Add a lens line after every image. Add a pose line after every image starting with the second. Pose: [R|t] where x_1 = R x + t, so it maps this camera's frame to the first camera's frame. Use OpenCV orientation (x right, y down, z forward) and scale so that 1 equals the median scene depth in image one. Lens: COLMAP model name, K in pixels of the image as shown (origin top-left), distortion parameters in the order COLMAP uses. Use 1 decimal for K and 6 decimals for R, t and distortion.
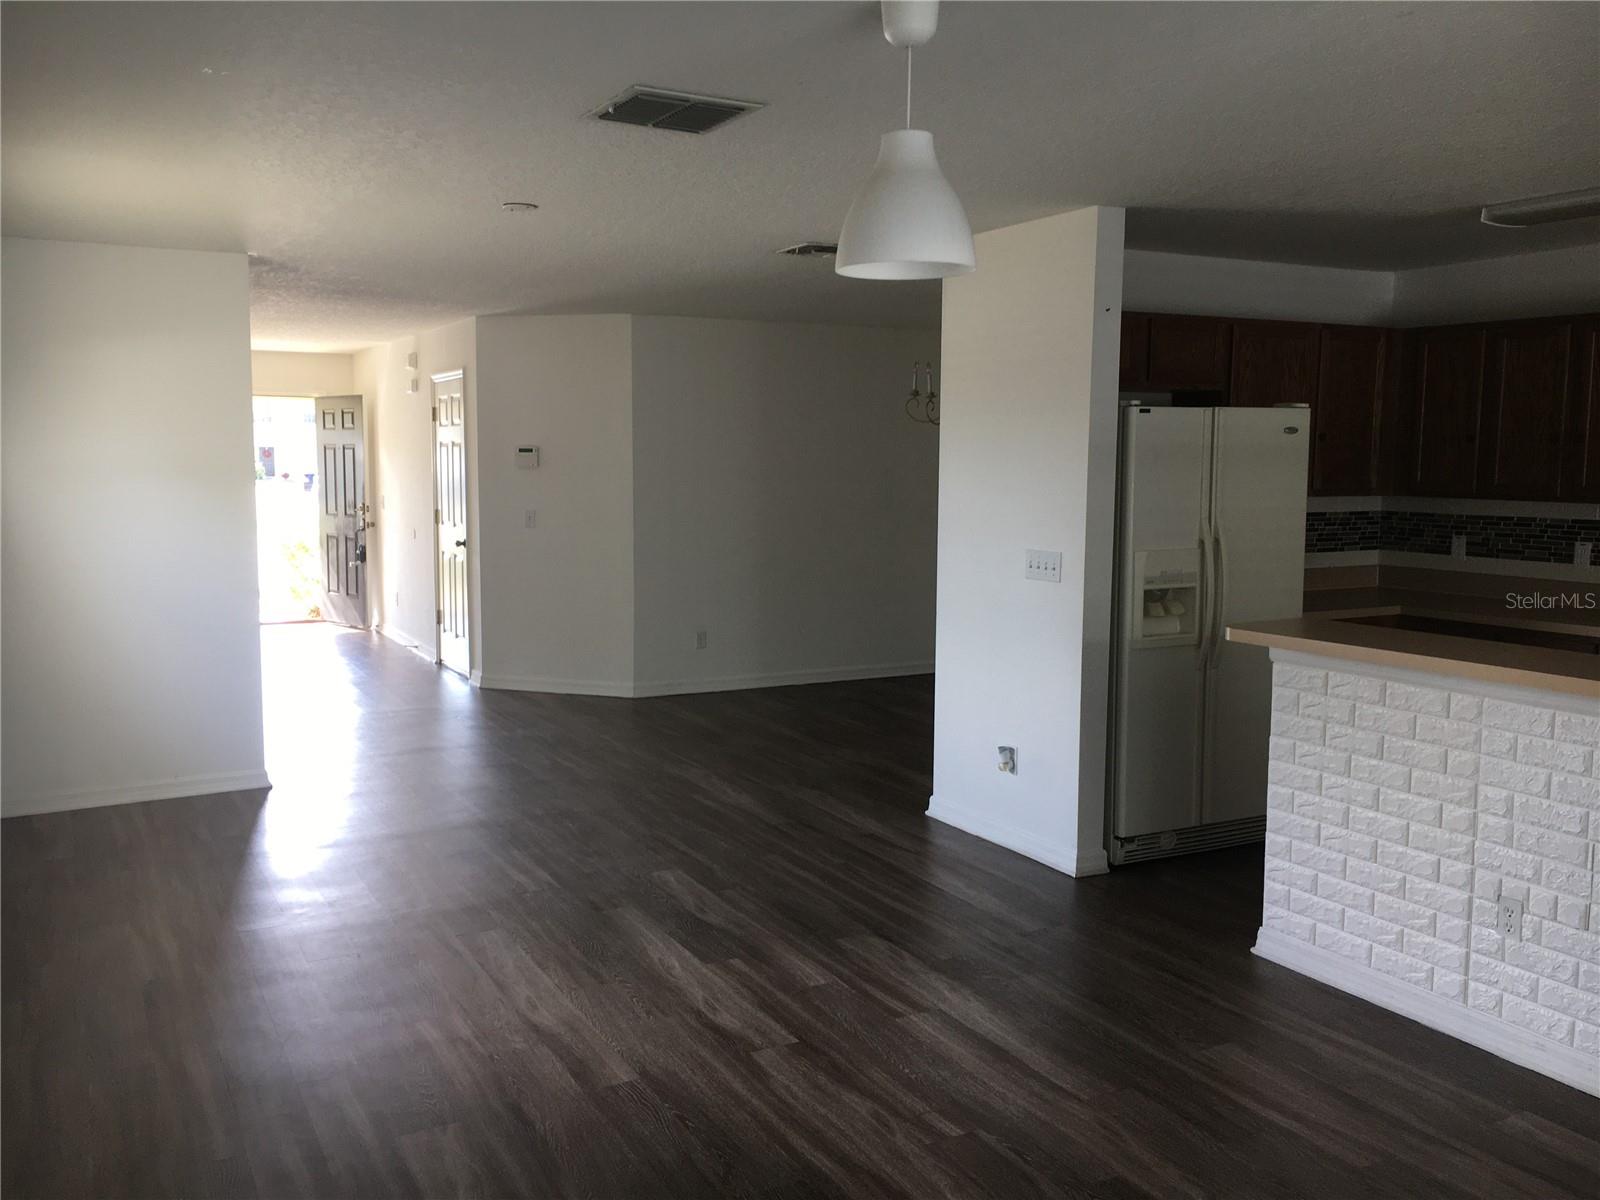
lens RADIAL K [[1355.2, 0, 787.2], [0, 1355.2, 602.6], [0, 0, 1]] dist [0.072184, -0.093854]
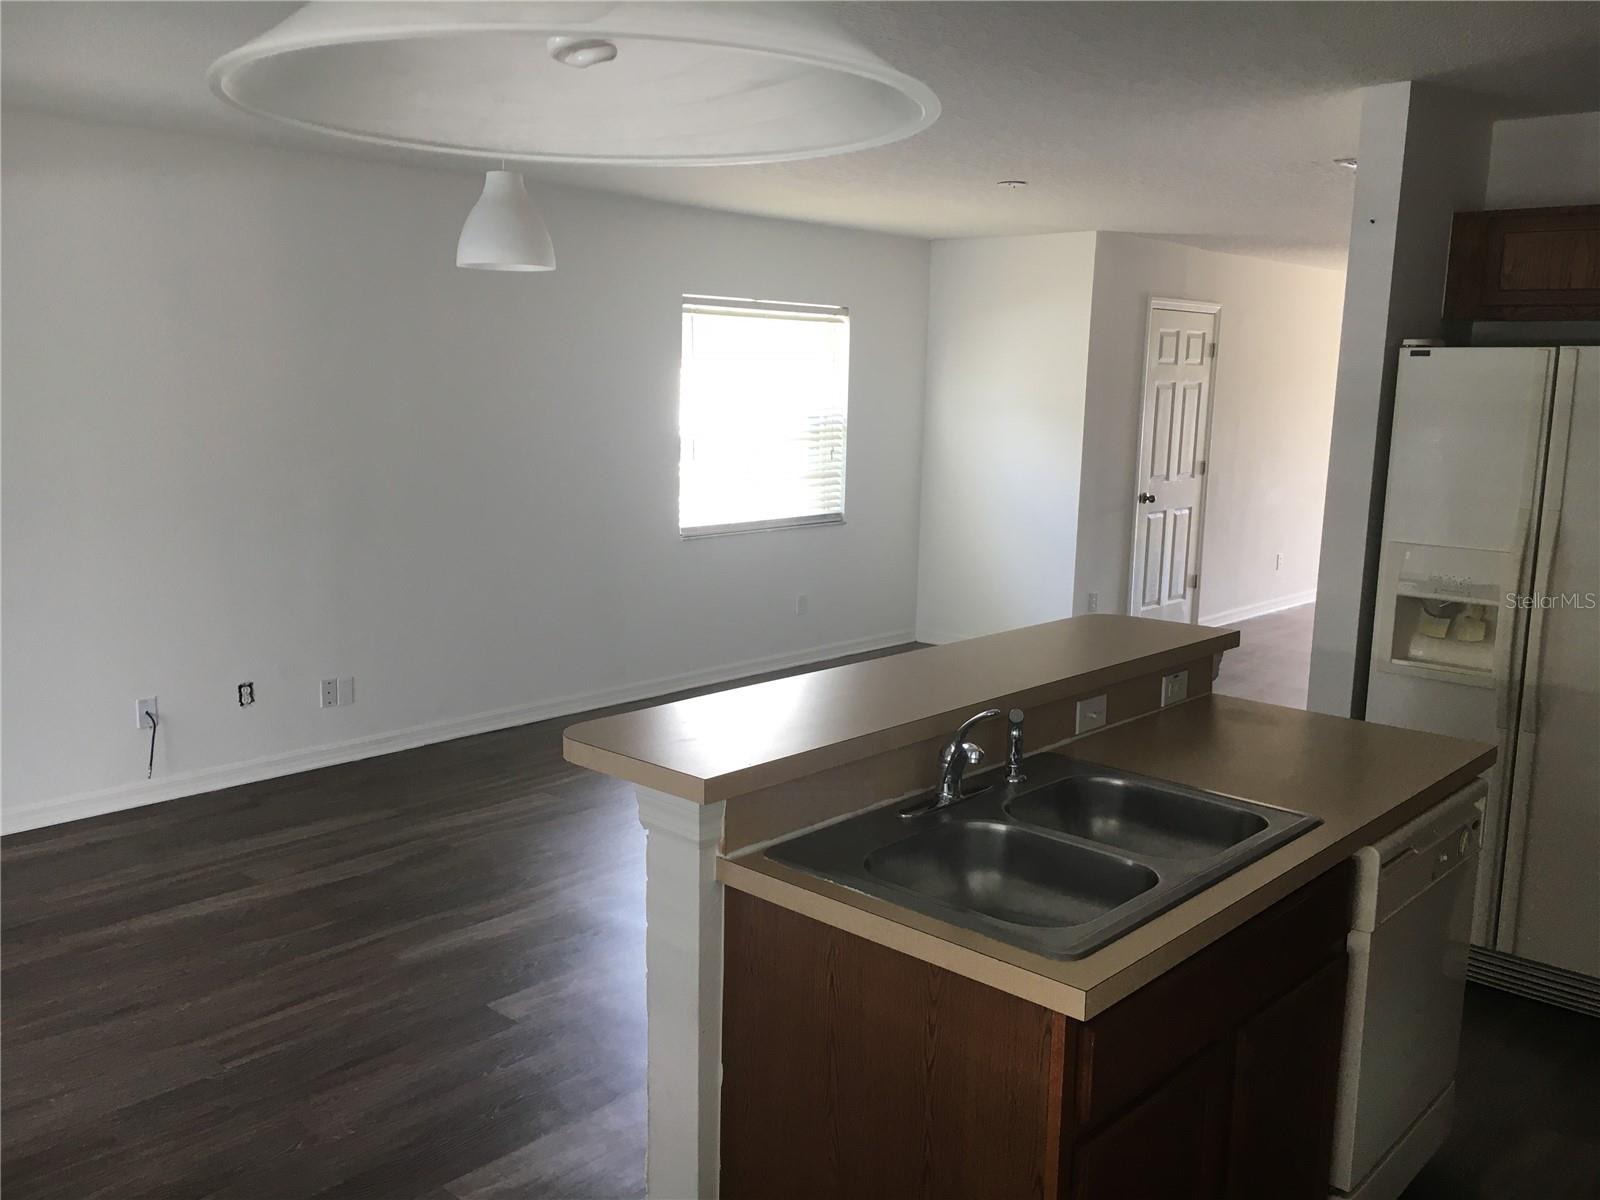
lens RADIAL K [[1355.2, 0, 794.2], [0, 1355.2, 593.8], [0, 0, 1]] dist [0.072184, -0.093854]
pose [[0.333275, 0.153617, -0.930231, 0.886791], [-0.121524, 0.985406, 0.119190, -0.061811], [0.934965, 0.073322, 0.347080, 0.449923]]
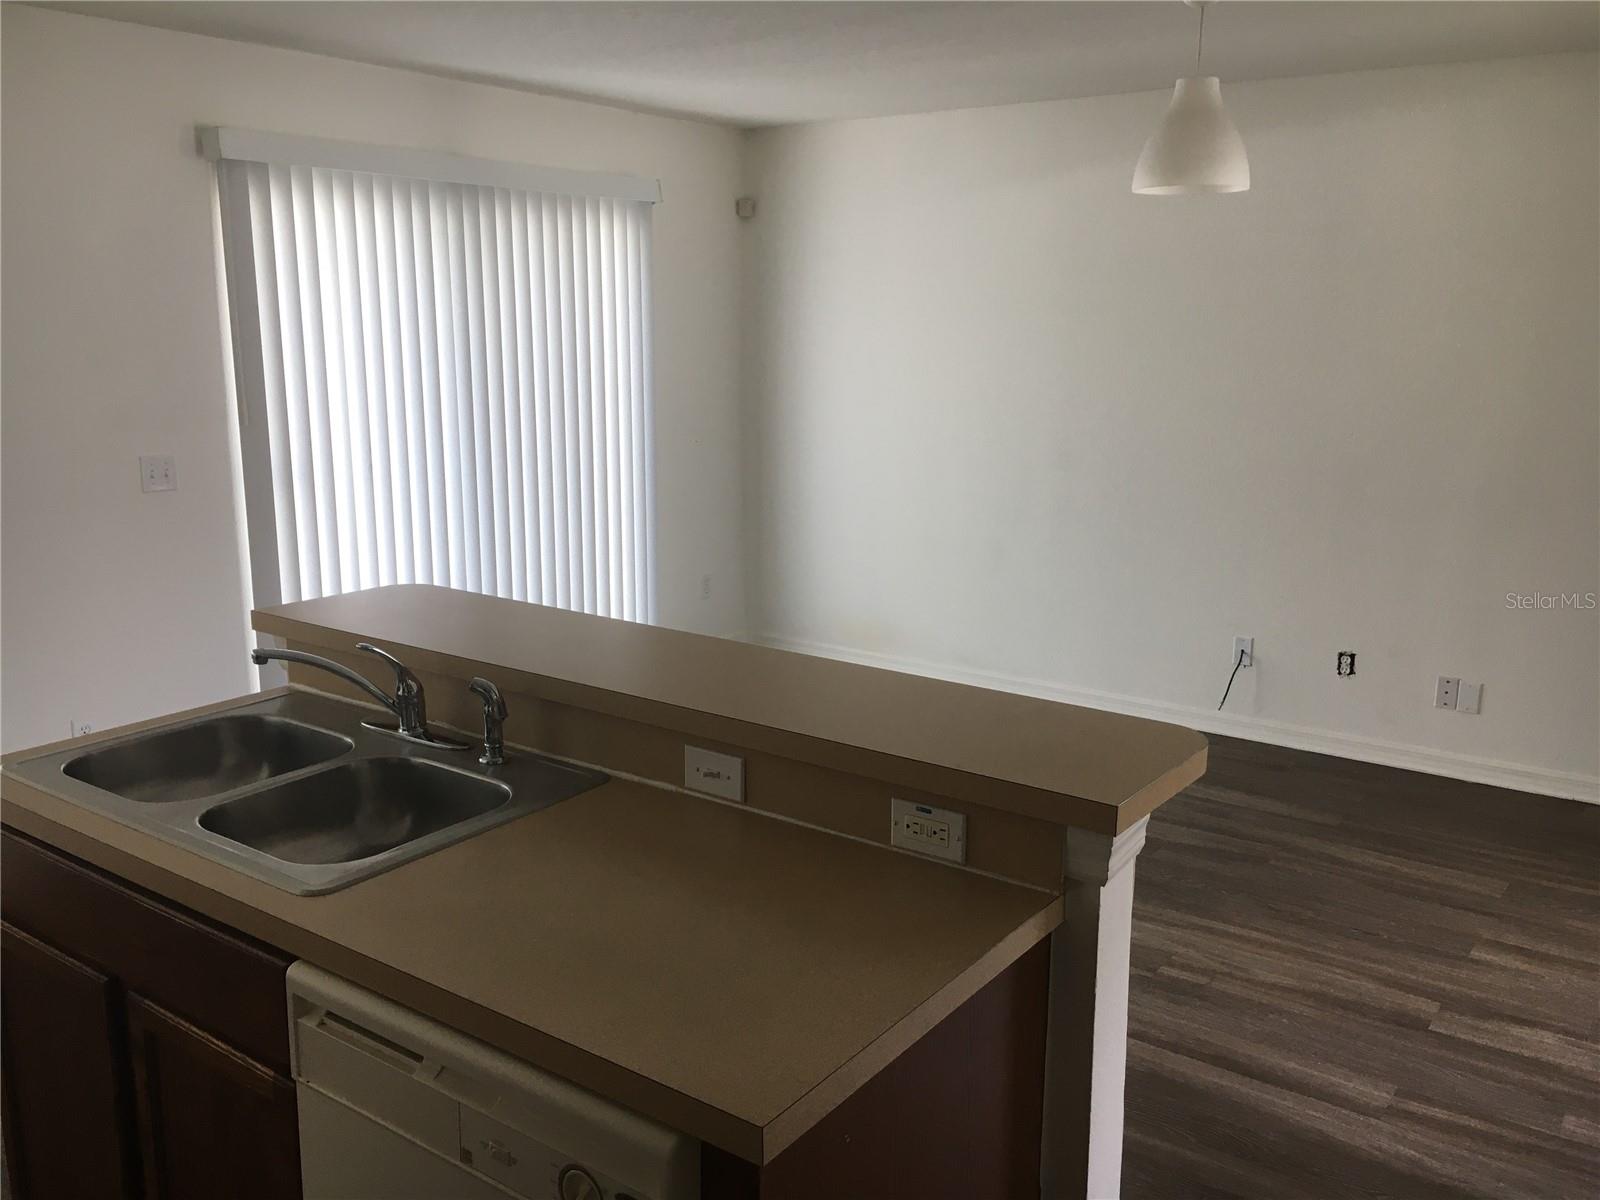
lens RADIAL K [[1355.2, 0, 791.6], [0, 1355.2, 592.4], [0, 0, 1]] dist [0.072184, -0.093854]
pose [[-0.899596, 0.080413, -0.429256, 0.548847], [-0.055288, 0.954024, 0.294585, -0.134693], [0.433210, 0.288741, -0.853791, 1.125891]]
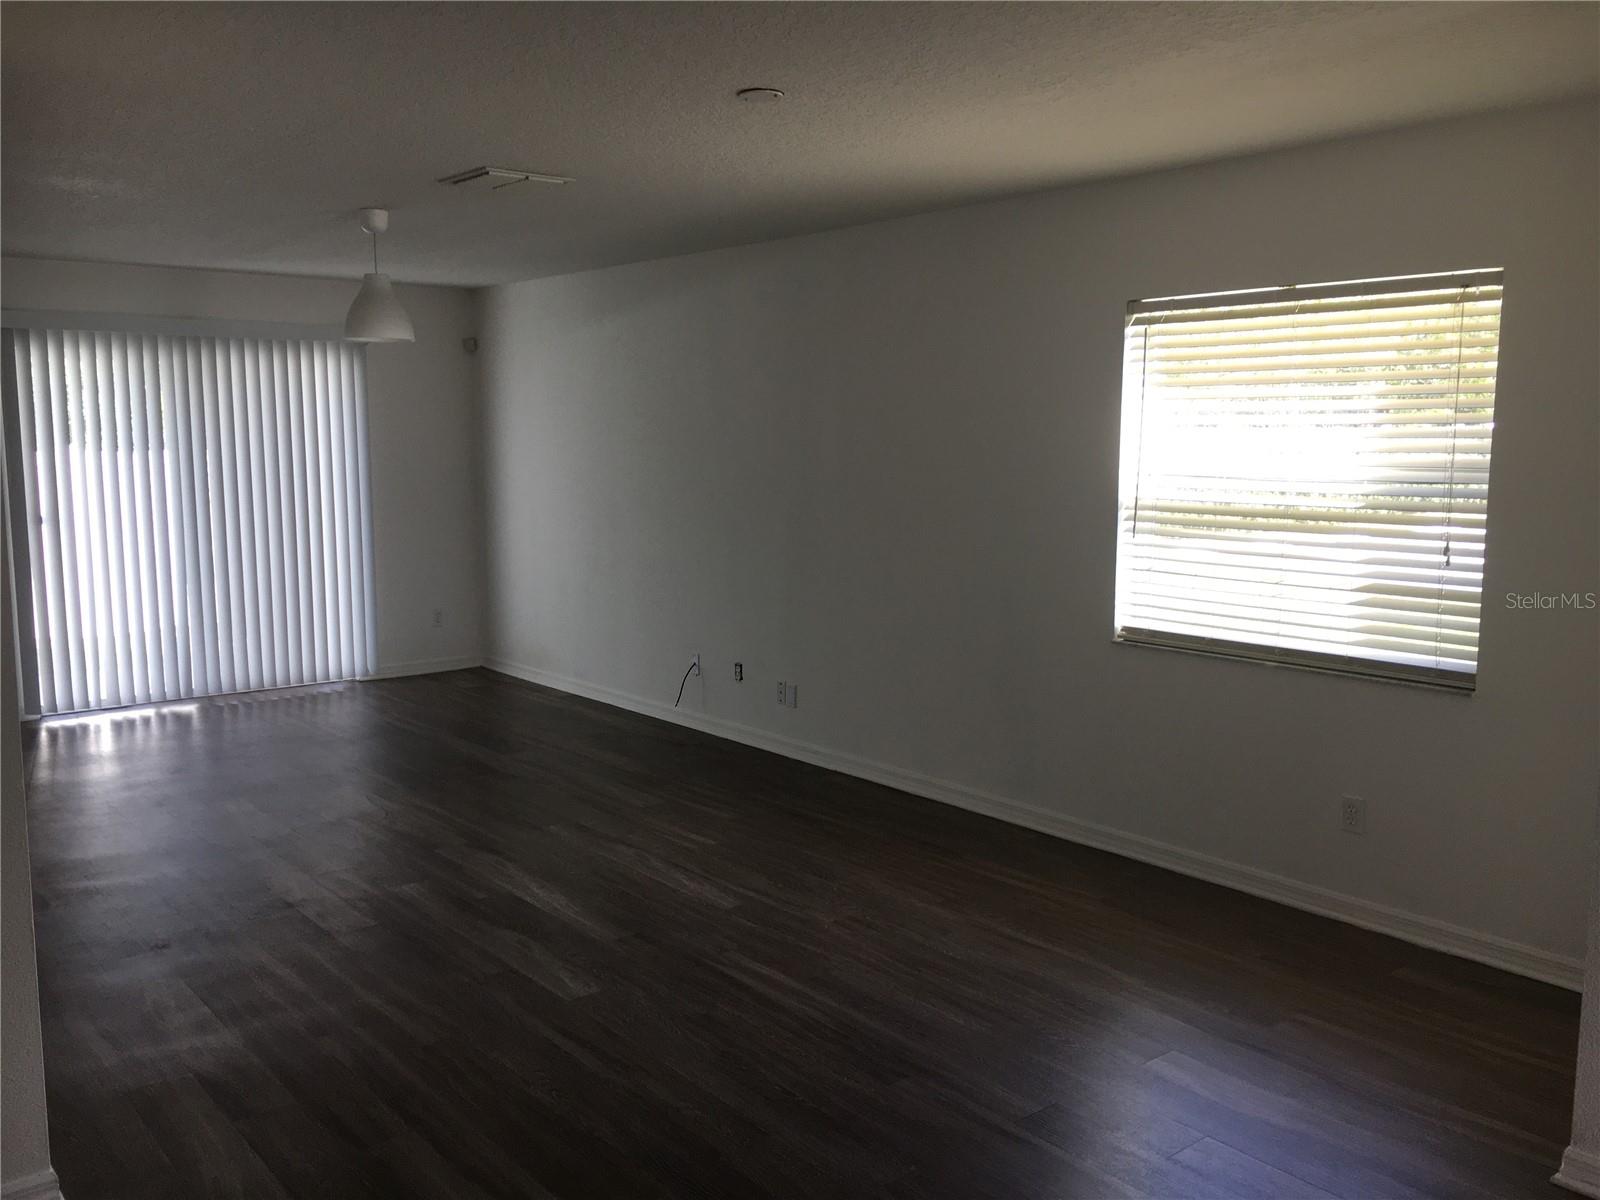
lens RADIAL K [[1355.2, 0, 789.6], [0, 1355.2, 598.5], [0, 0, 1]] dist [0.072184, -0.093854]
pose [[-0.980695, 0.021742, -0.194332, -0.063599], [-0.023817, 0.973119, 0.229068, -0.196123], [0.194088, 0.229274, -0.953815, 1.772844]]
